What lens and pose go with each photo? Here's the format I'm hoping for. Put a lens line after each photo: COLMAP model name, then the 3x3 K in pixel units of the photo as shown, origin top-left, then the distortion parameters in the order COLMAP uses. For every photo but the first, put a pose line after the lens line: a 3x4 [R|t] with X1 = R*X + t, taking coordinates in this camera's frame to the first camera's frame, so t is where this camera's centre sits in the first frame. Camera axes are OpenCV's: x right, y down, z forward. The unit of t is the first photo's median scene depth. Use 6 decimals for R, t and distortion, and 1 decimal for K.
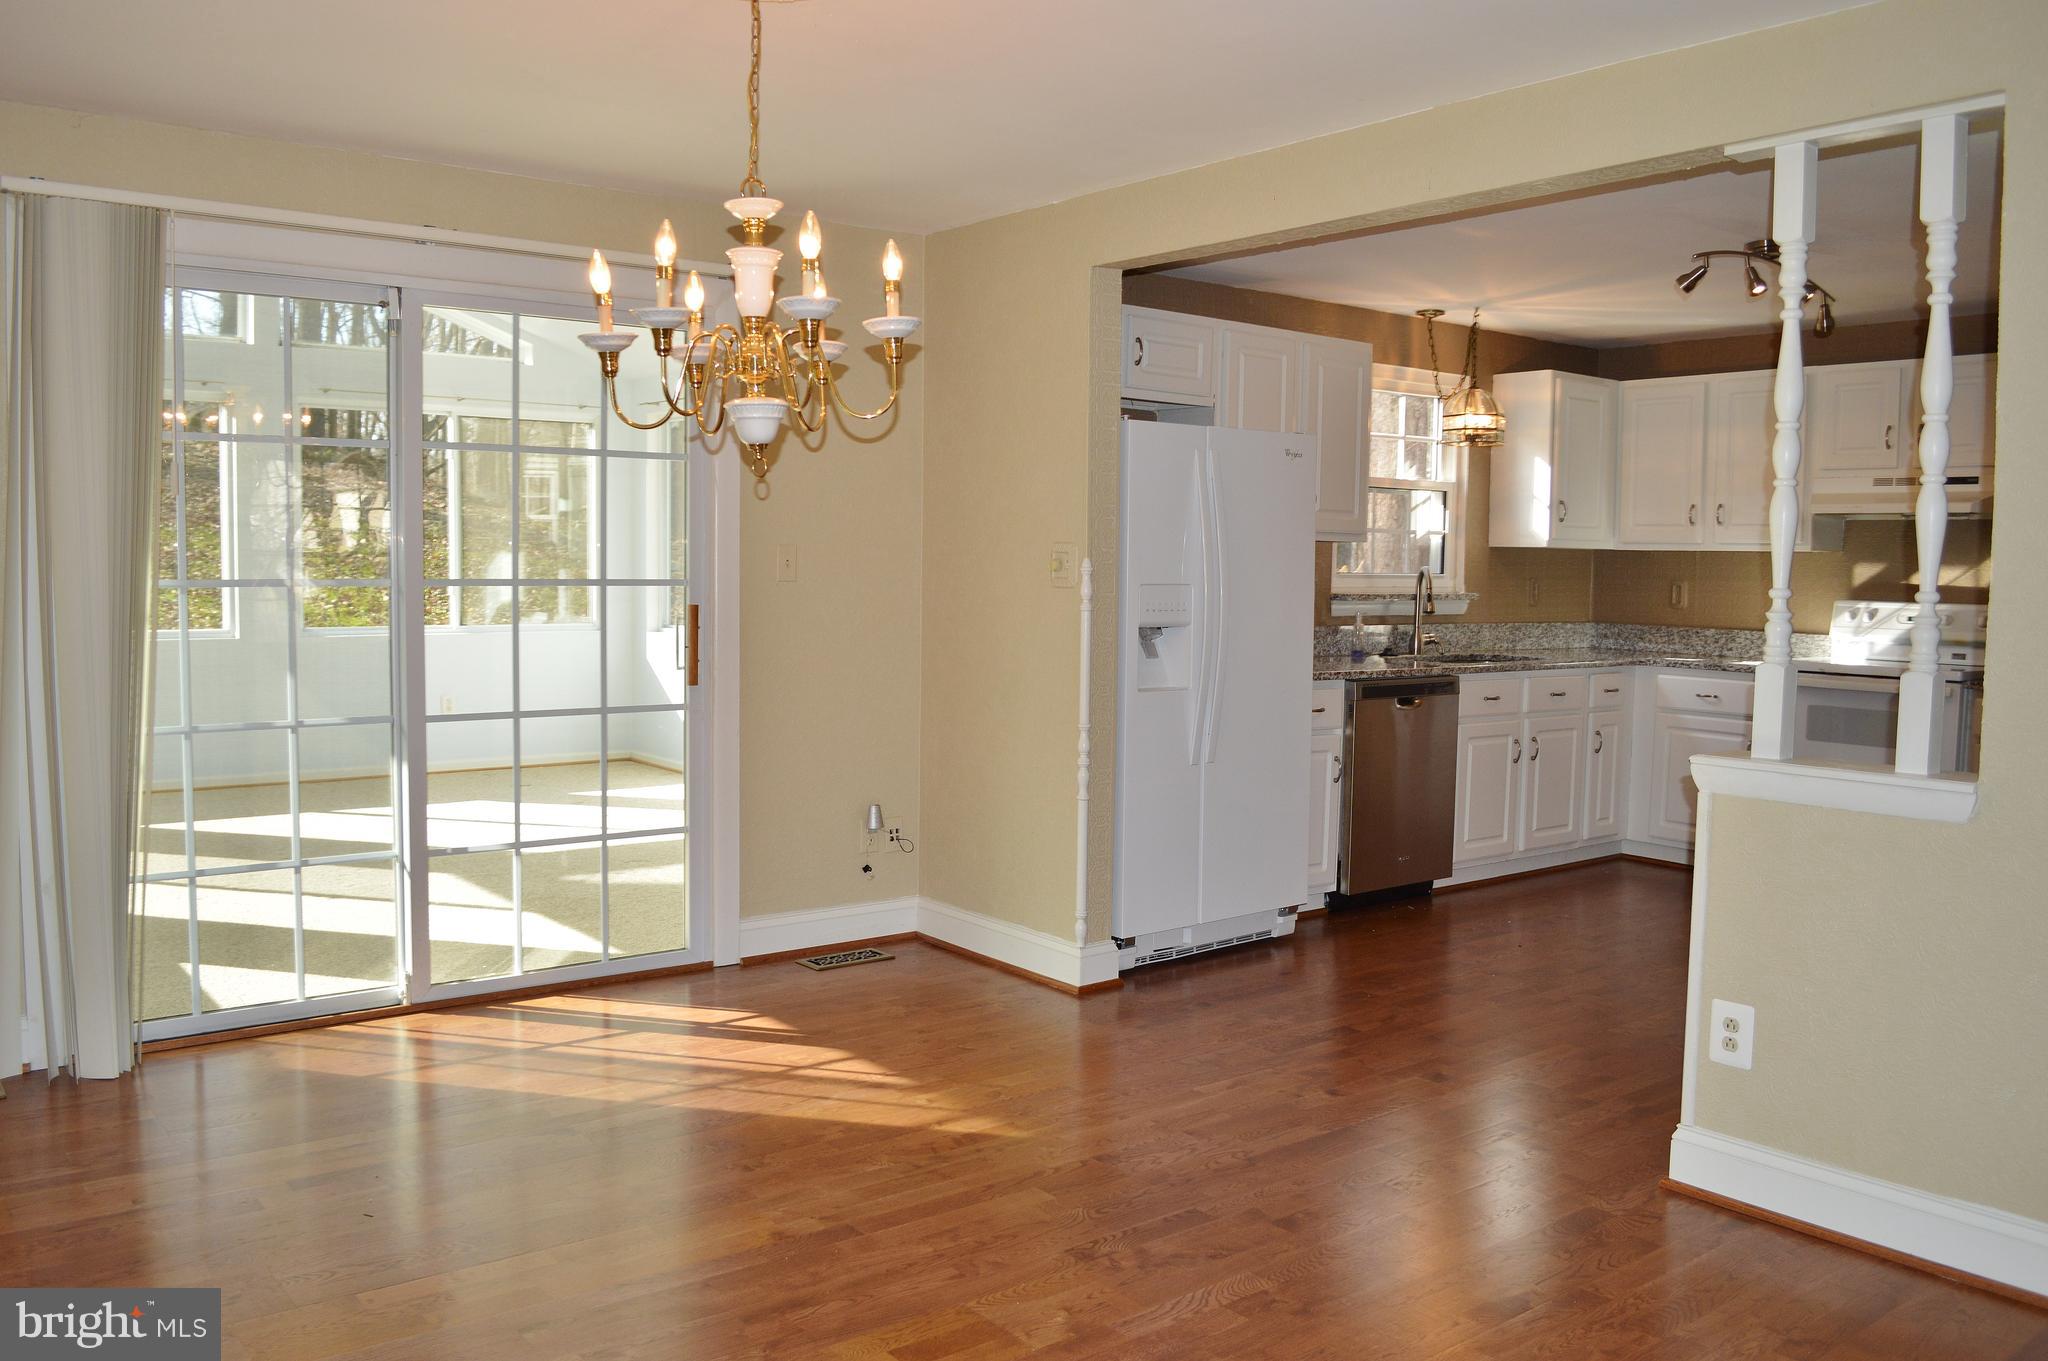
lens RADIAL K [[1660.6, 0, 1024.0], [0, 1660.6, 680.5], [0, 0, 1]] dist [-0.072569, 0.001219]
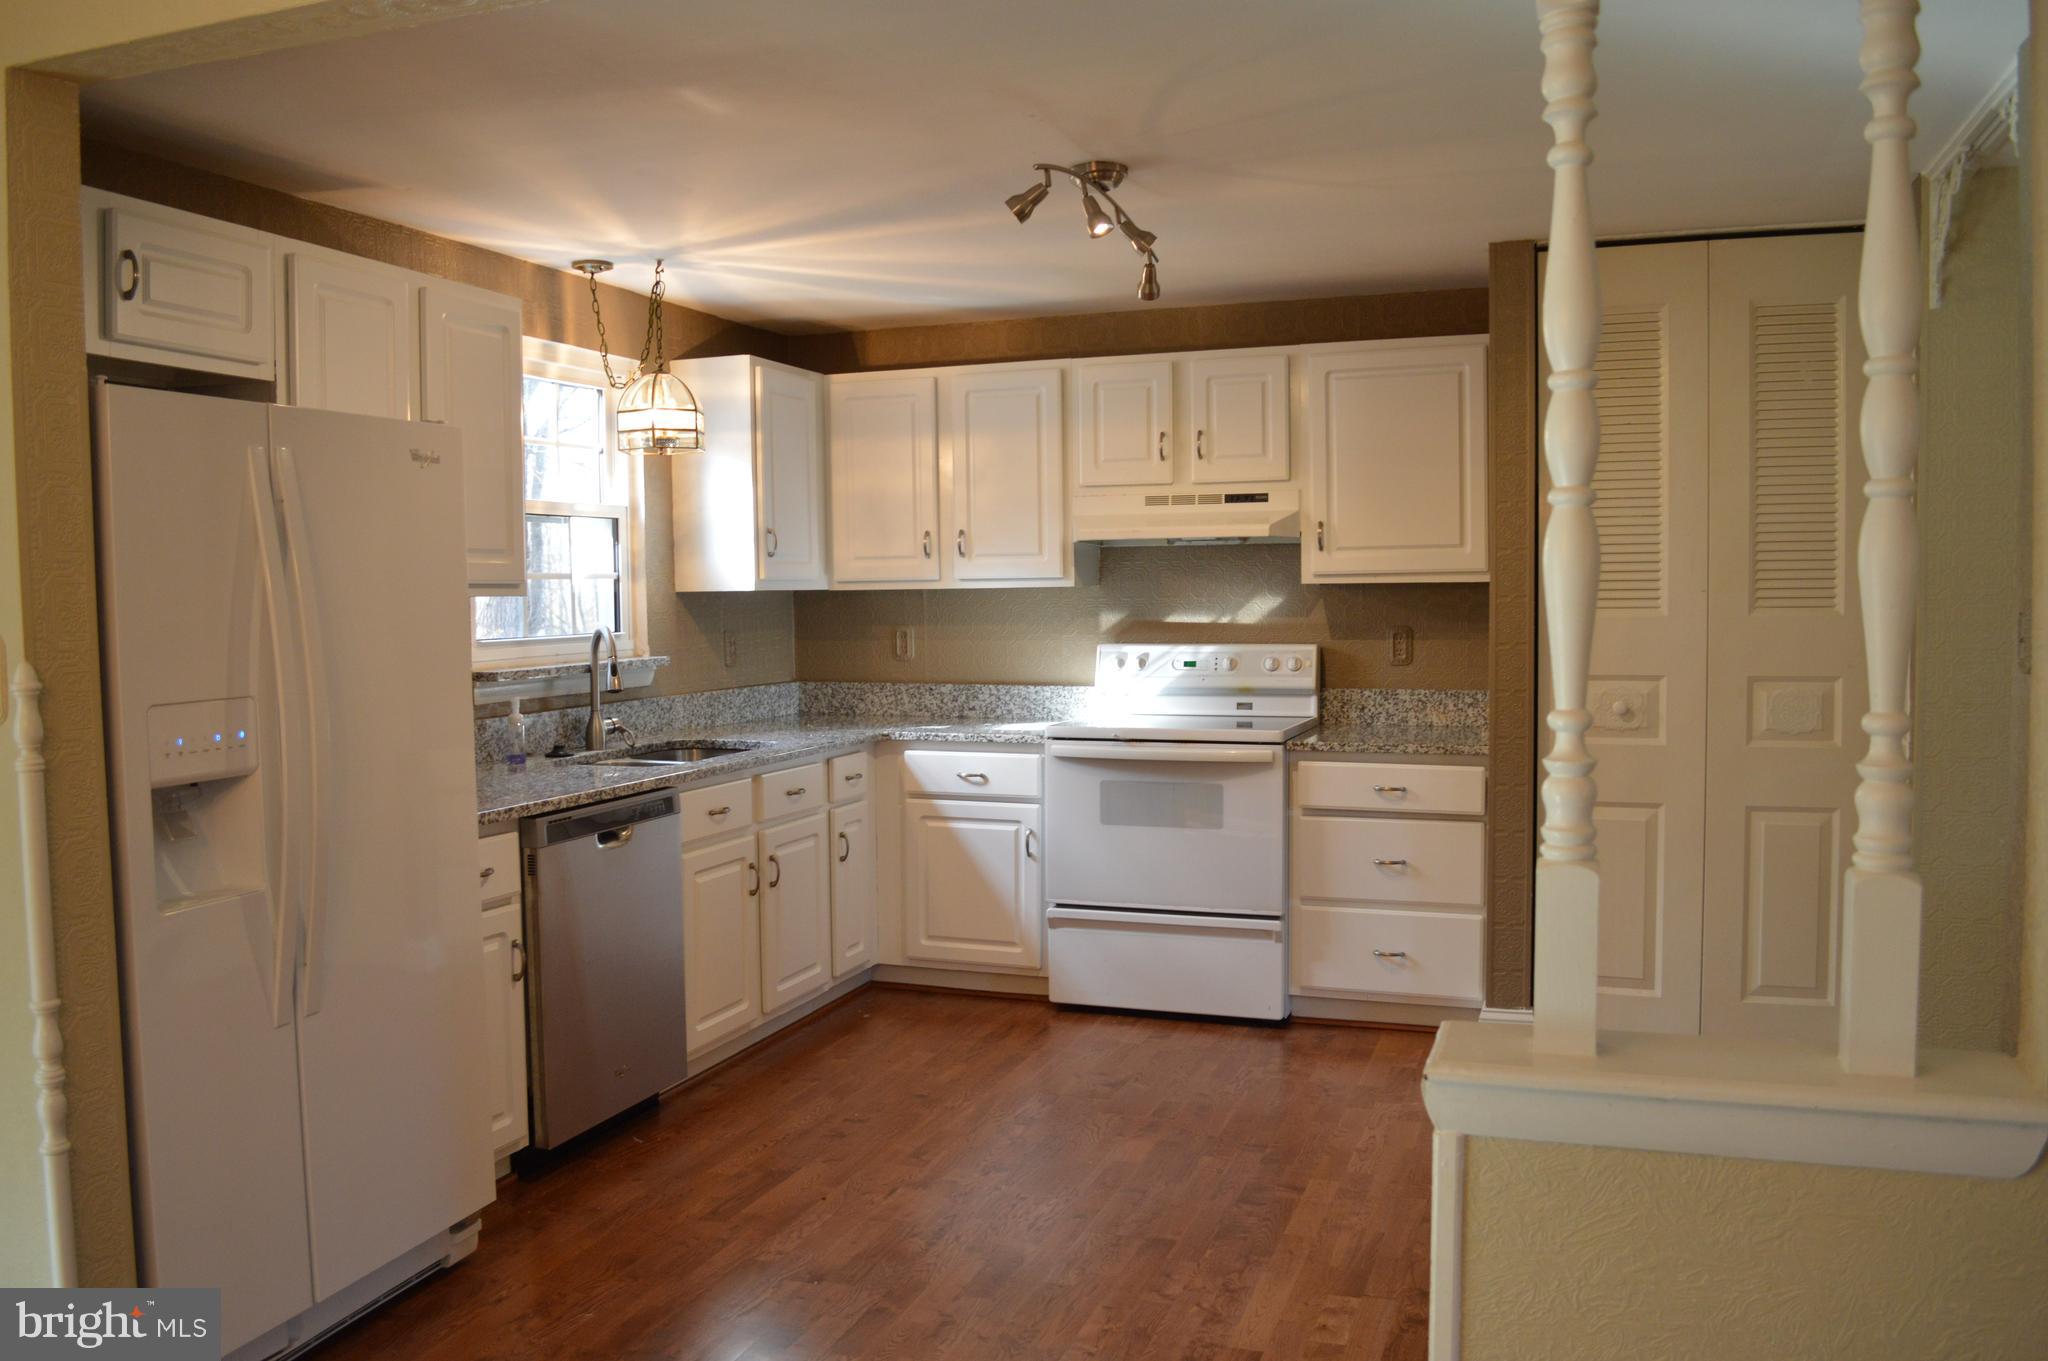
lens RADIAL K [[1631.3, 0, 1024.0], [0, 1631.3, 680.5], [0, 0, 1]] dist [-0.079737, 0.007891]
pose [[0.850199, -0.055494, 0.523529, 0.031824], [0.063157, 0.997998, 0.003223, -0.035935], [-0.522660, 0.030325, 0.852002, 0.315008]]
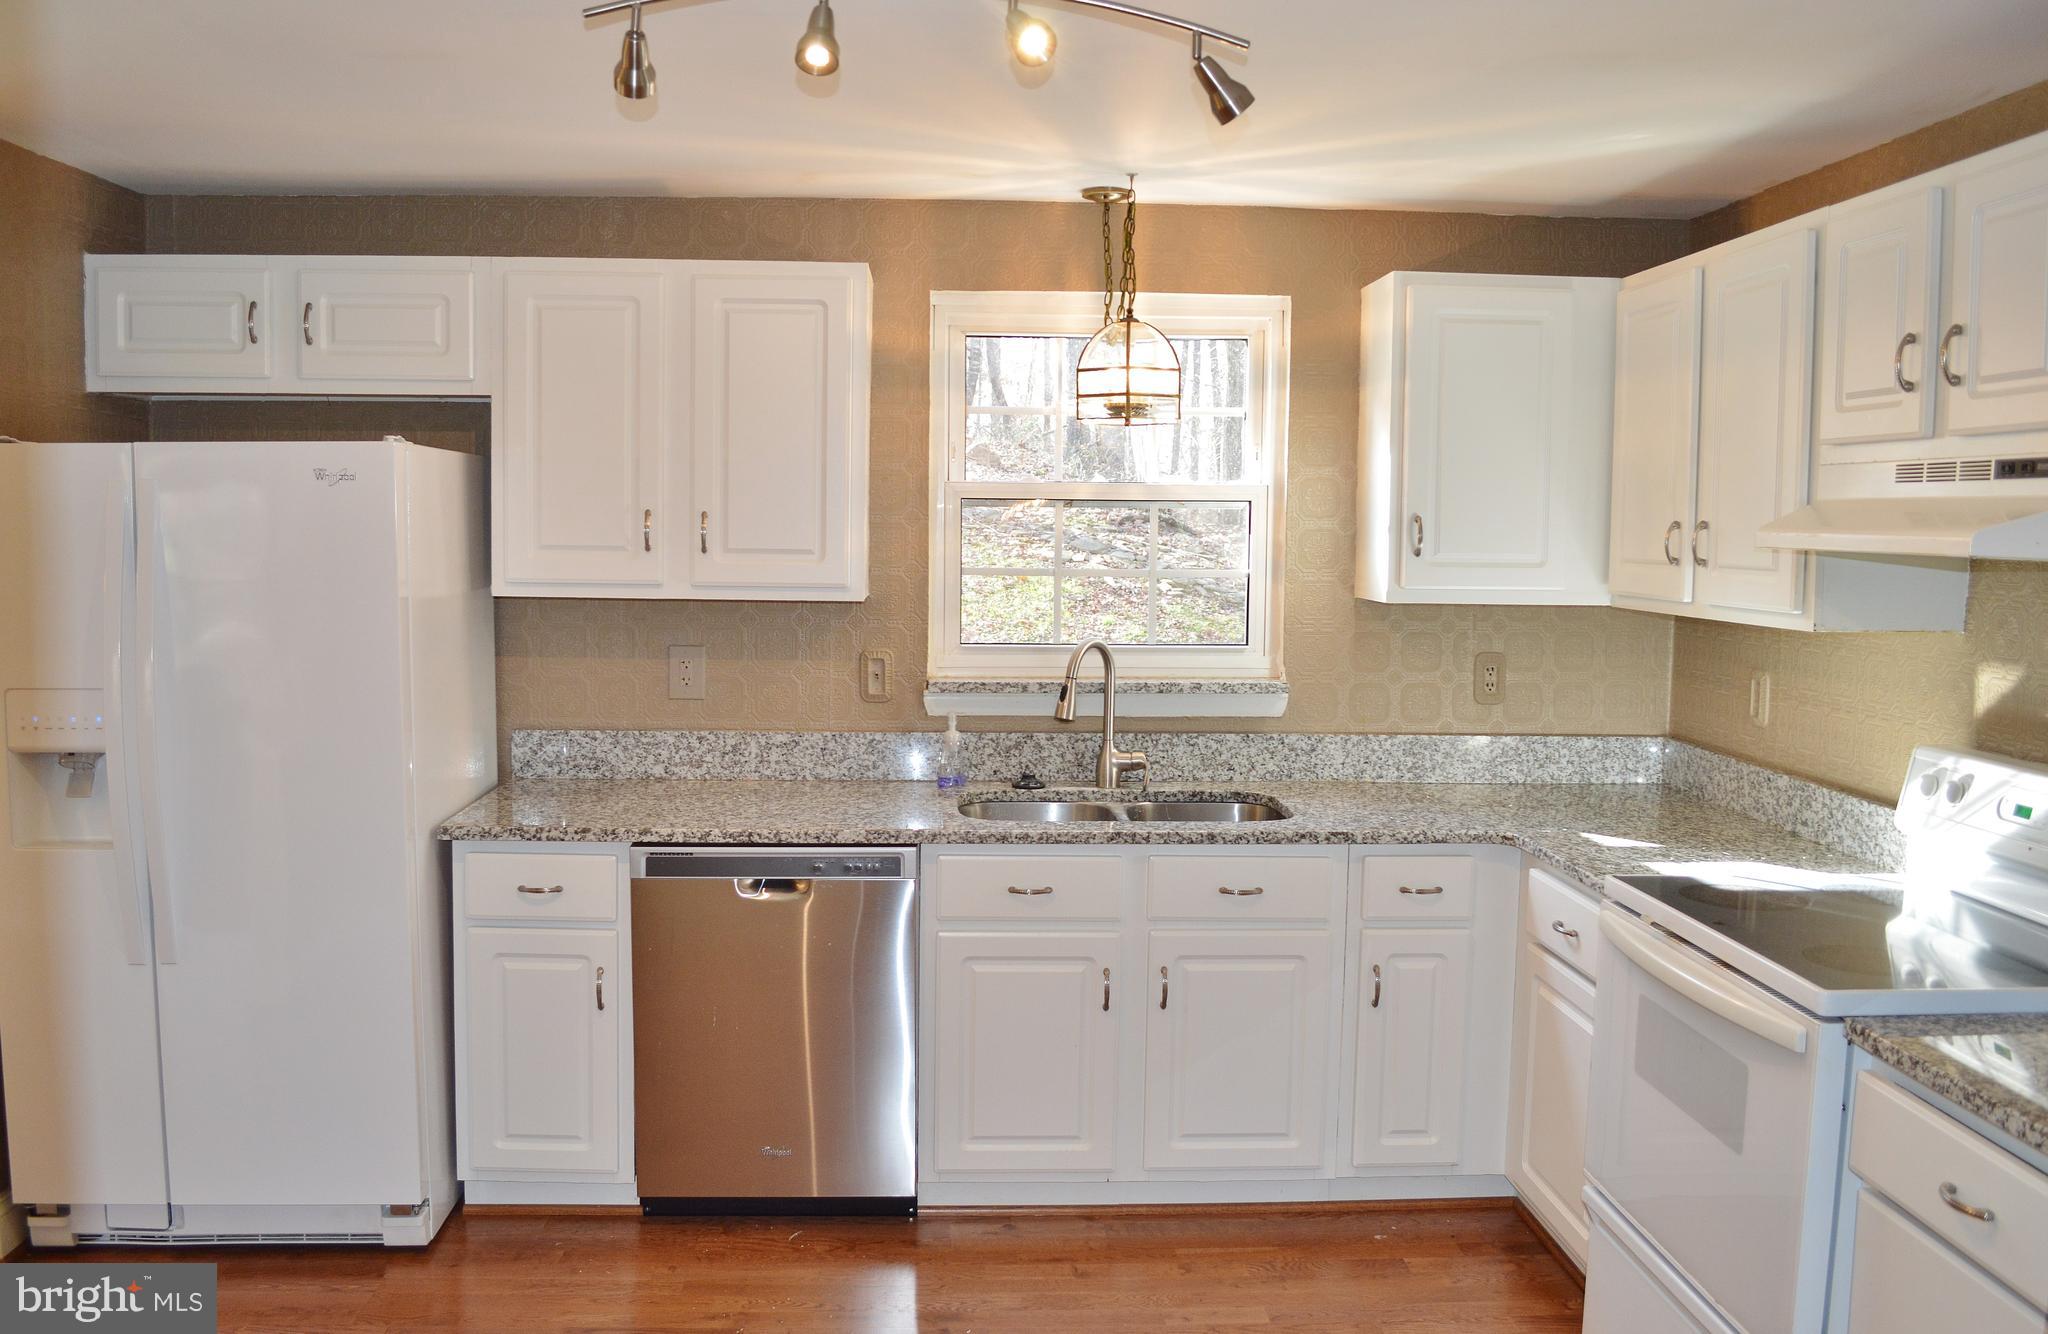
lens RADIAL K [[1697.5, 0, 1019.8], [0, 1697.5, 691.1], [0, 0, 1]] dist [-0.081092, 0.001153]
pose [[0.809279, 0.052817, -0.585045, 0.559785], [-0.040407, 0.998596, 0.034257, -0.068605], [0.586033, -0.004084, 0.810277, 0.501896]]
